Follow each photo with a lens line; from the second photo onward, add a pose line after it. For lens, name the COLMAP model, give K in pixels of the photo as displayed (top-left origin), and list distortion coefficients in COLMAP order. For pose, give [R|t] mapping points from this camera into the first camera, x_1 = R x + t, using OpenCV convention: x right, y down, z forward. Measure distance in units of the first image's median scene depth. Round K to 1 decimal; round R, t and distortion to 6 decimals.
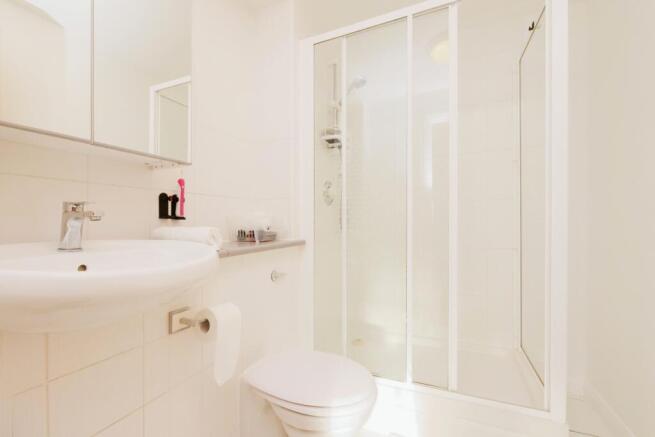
lens RADIAL K [[279.4, 0, 327.5], [0, 279.4, 218.5], [0, 0, 1]] dist [-0.001400, -0.000179]
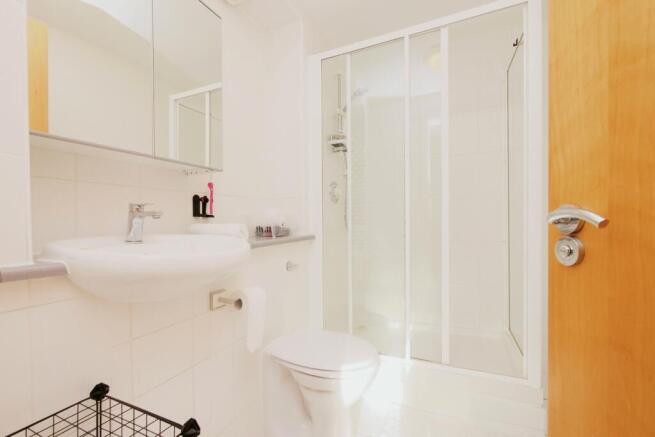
lens RADIAL K [[279.4, 0, 327.5], [0, 279.4, 218.5], [0, 0, 1]] dist [-0.001400, -0.000179]
pose [[0.999950, -0.007620, -0.006428, -0.024374], [0.007682, 0.999924, 0.009659, 0.000732], [0.006354, -0.009708, 0.999933, -0.139084]]
